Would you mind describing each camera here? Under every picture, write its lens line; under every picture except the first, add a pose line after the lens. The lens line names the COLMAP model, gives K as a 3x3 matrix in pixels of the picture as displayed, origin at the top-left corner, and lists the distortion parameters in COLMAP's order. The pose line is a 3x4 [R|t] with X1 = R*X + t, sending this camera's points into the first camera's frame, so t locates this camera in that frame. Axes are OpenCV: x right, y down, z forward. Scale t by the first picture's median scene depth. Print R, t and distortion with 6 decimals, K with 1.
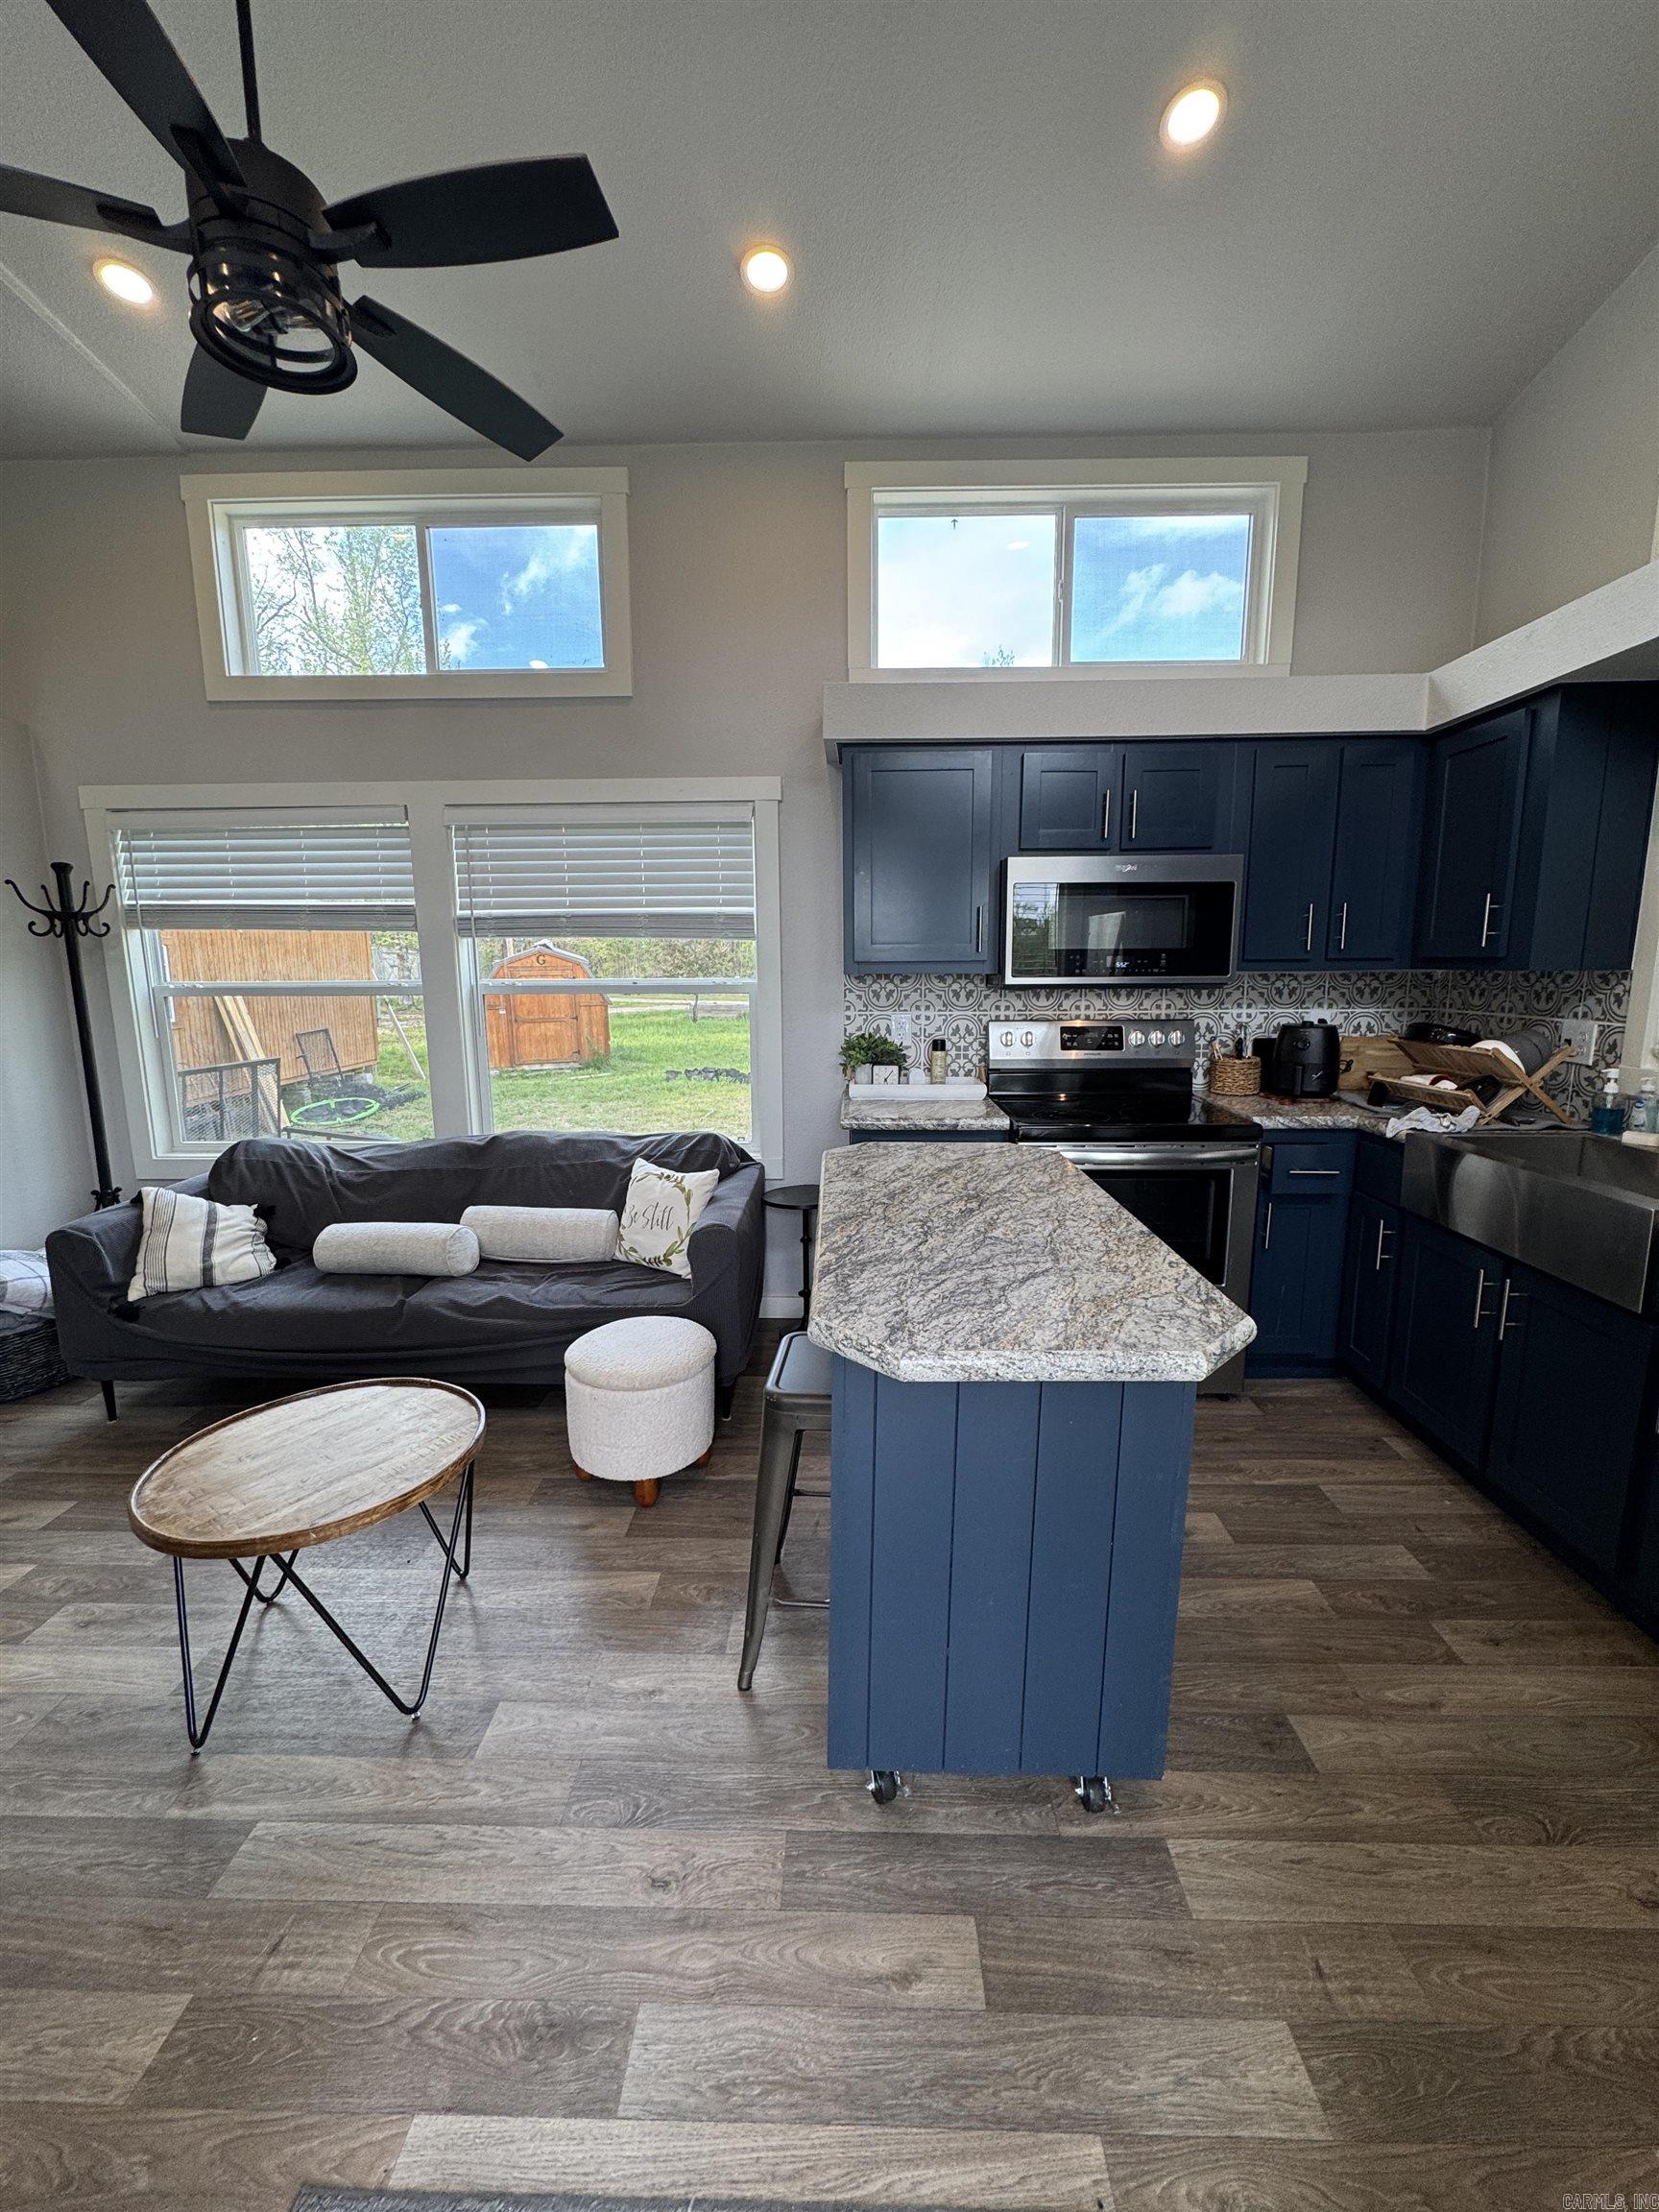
lens RADIAL K [[881.8, 0, 832.1], [0, 881.8, 1102.1], [0, 0, 1]] dist [-0.003808, 0.000606]
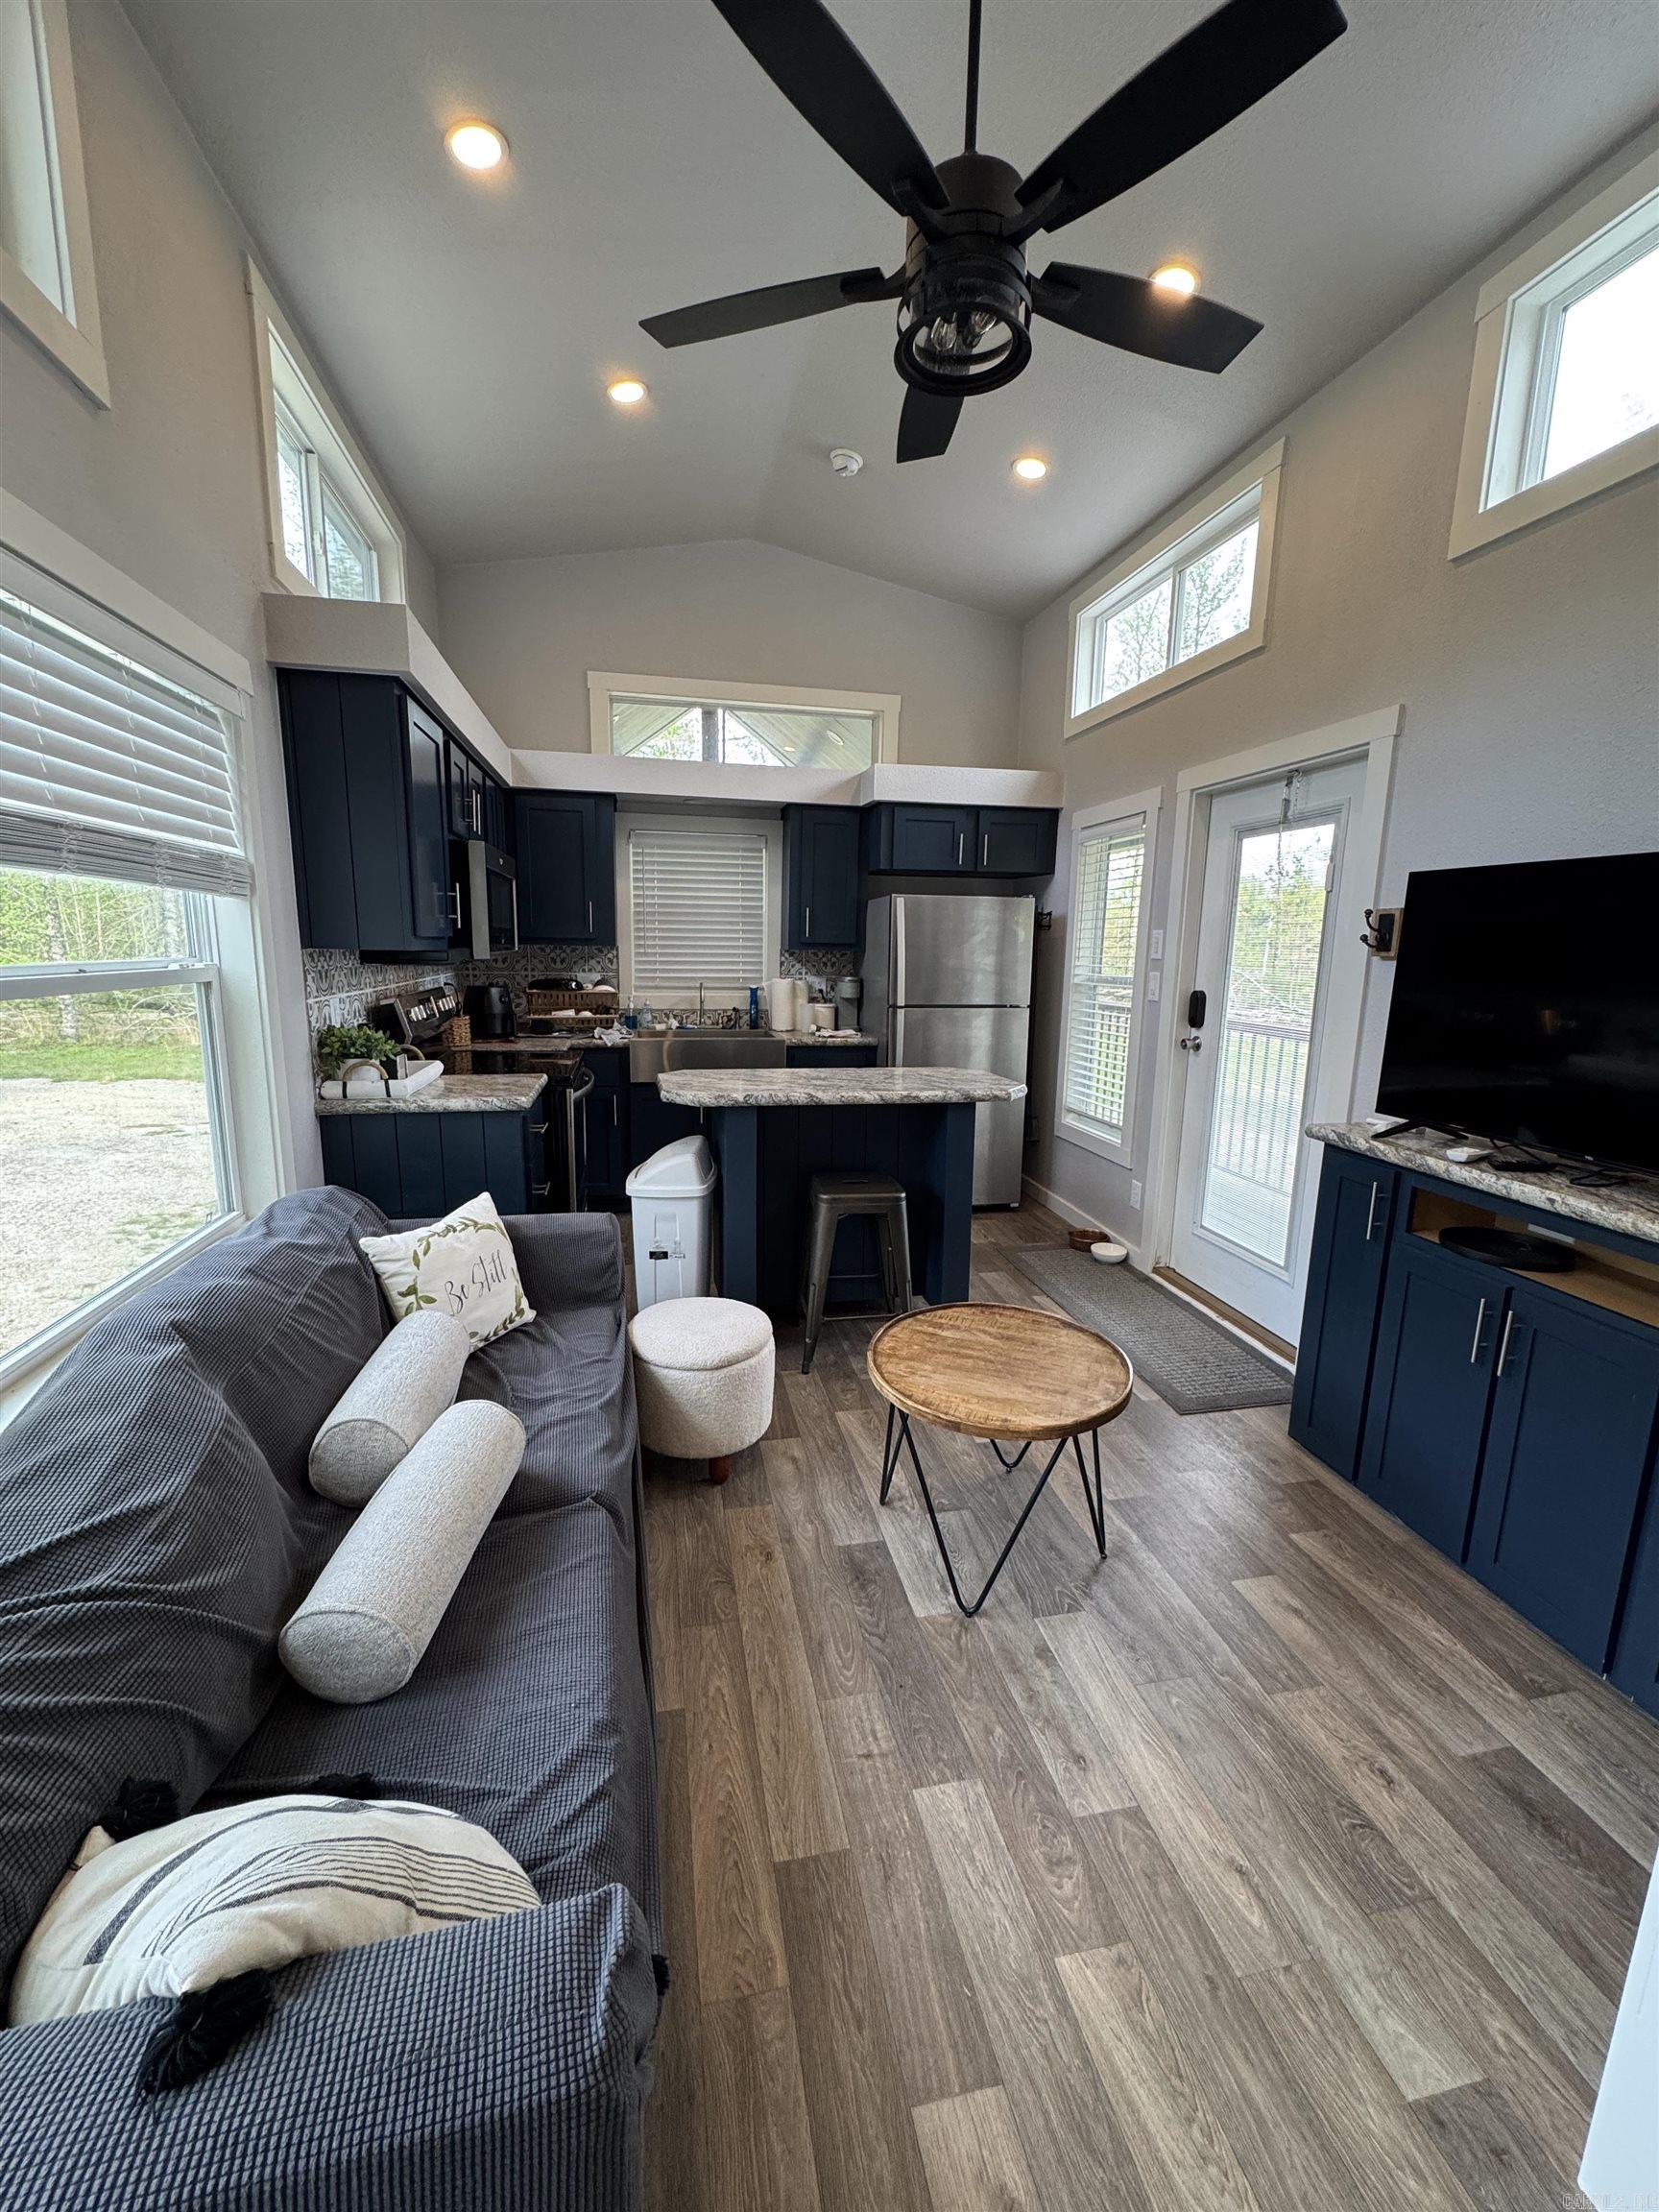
lens RADIAL K [[881.8, 0, 833.6], [0, 881.8, 1102.7], [0, 0, 1]] dist [-0.003808, 0.000606]
pose [[-0.231720, -0.171974, 0.957461, -1.027748], [0.135773, 0.968898, 0.206888, -0.136564], [-0.963261, 0.177937, -0.201164, 0.890103]]
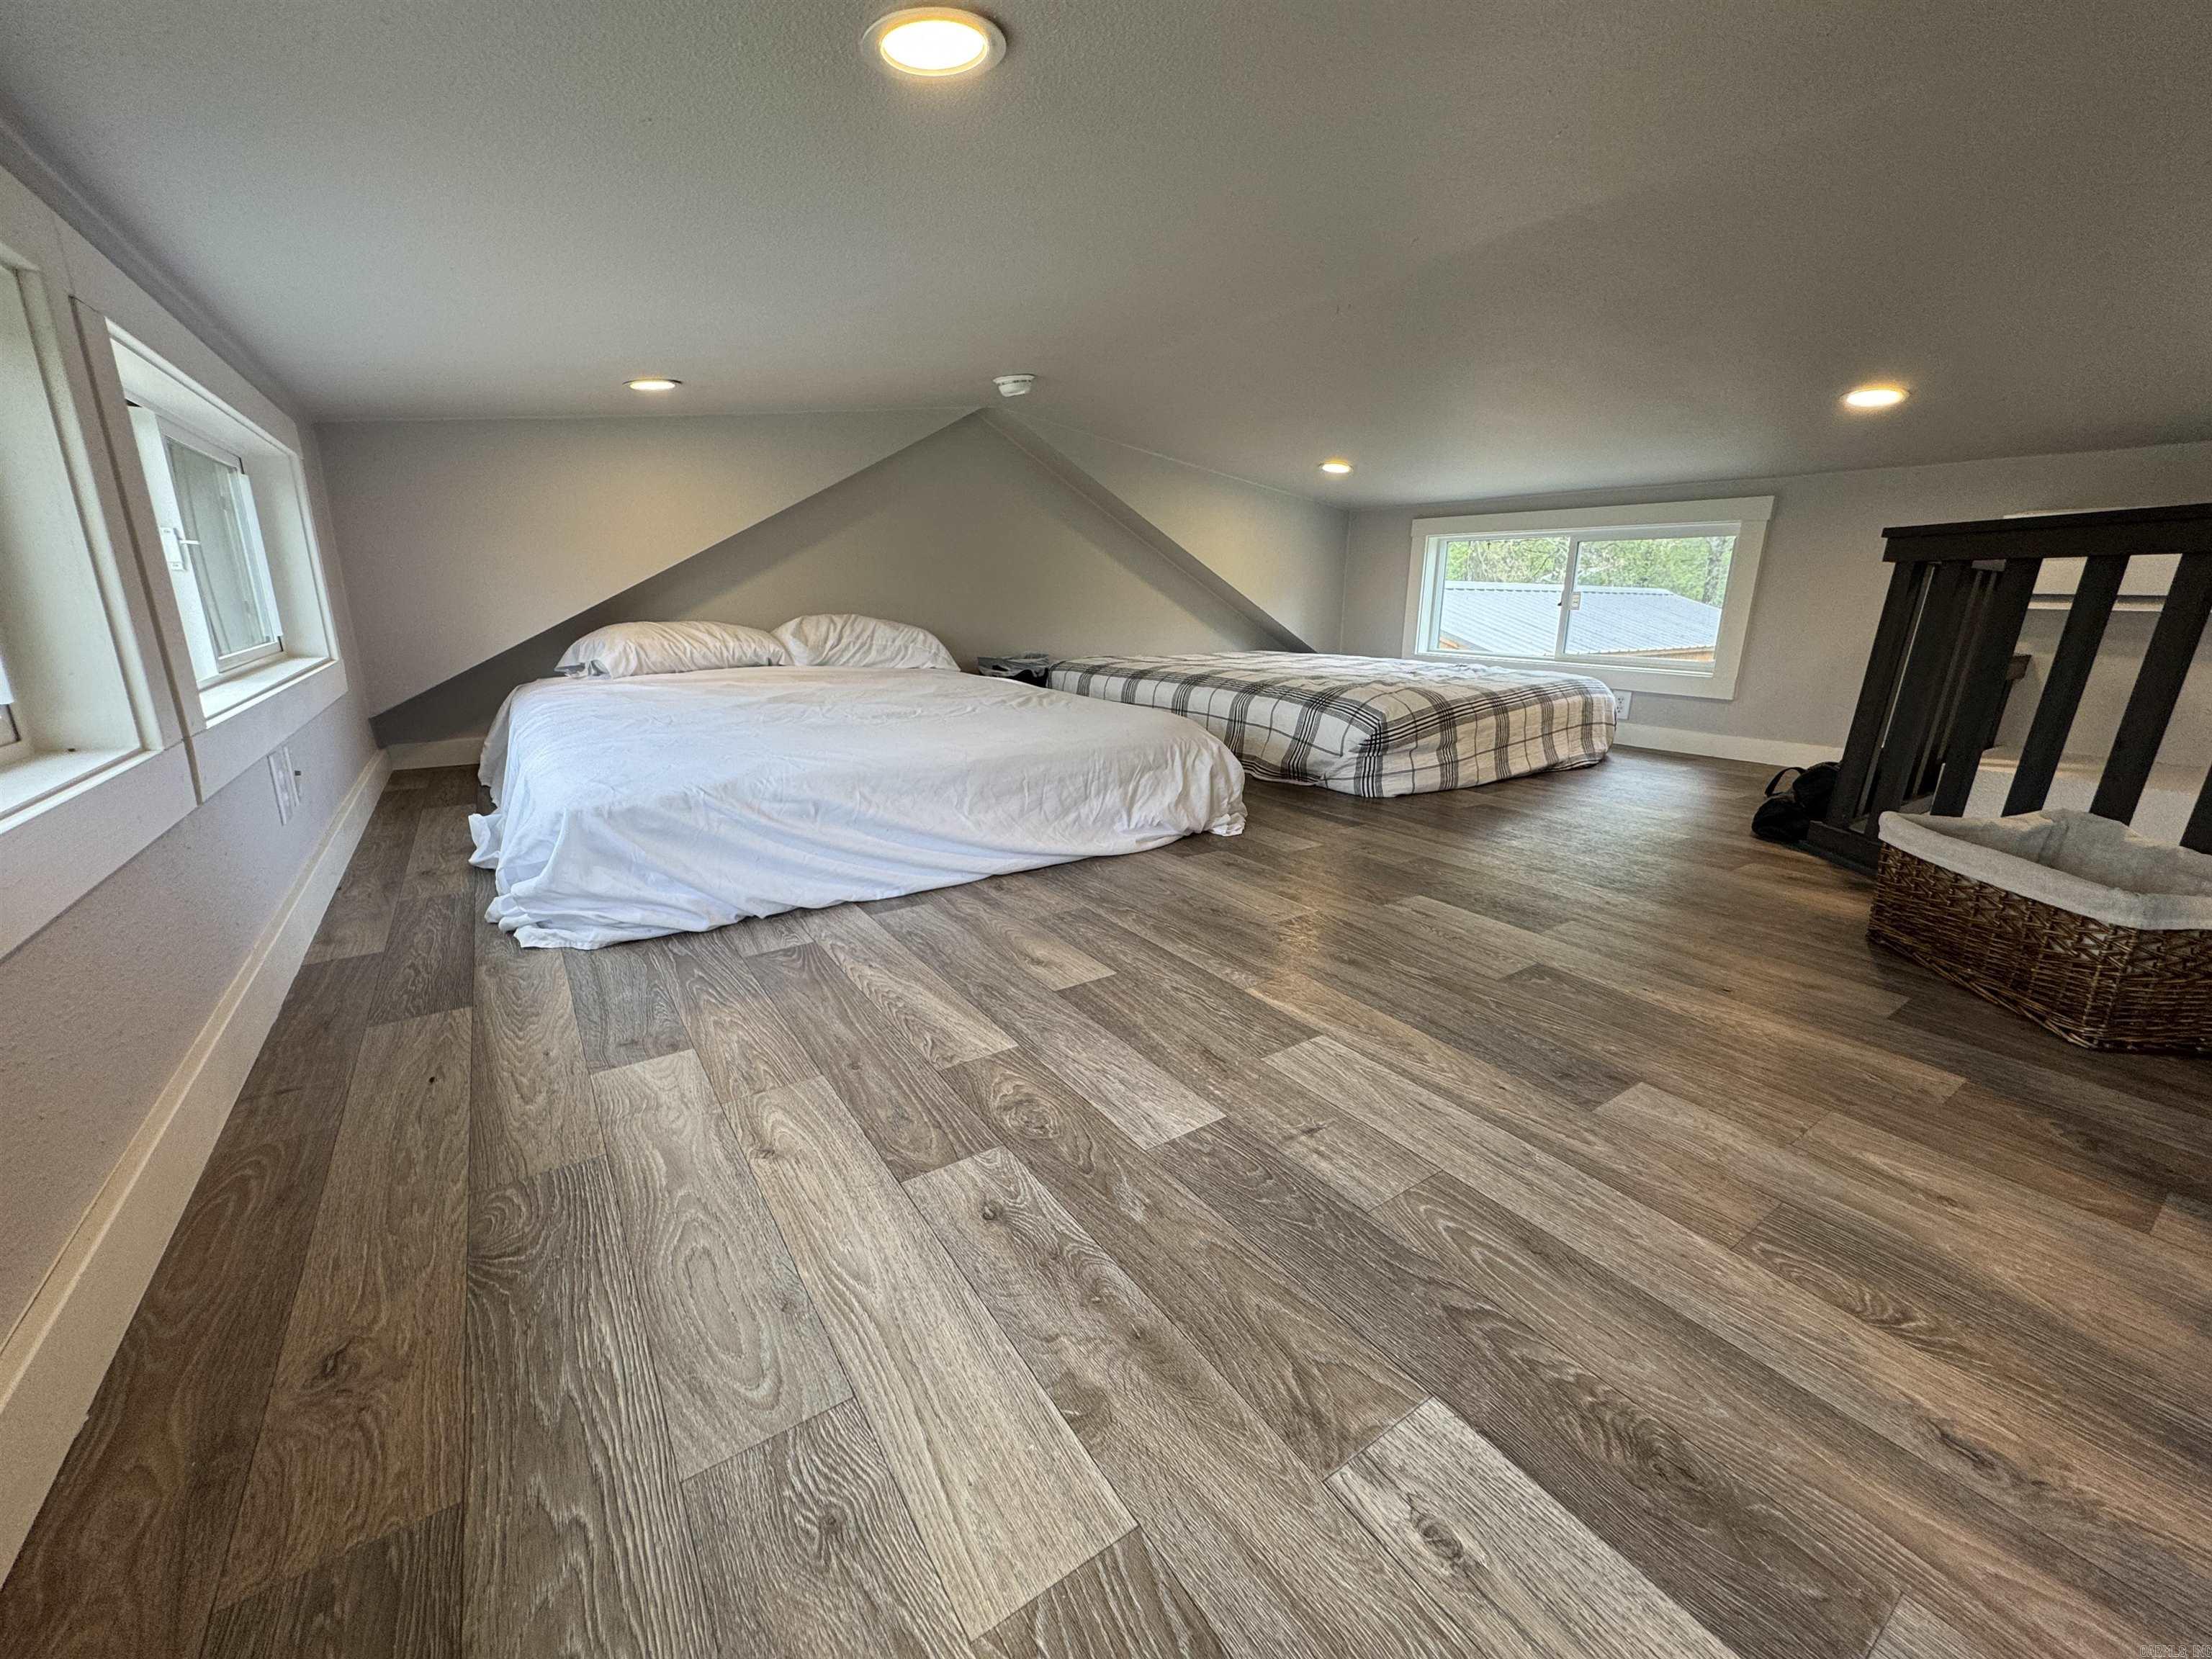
lens RADIAL K [[881.8, 0, 1106.9], [0, 881.8, 838.4], [0, 0, 1]] dist [-0.003808, 0.000606]
pose [[0.584197, 0.232537, -0.777586, -0.087168], [-0.146348, 0.972554, 0.180891, 0.276215], [0.798308, 0.008122, 0.602194, 0.175315]]
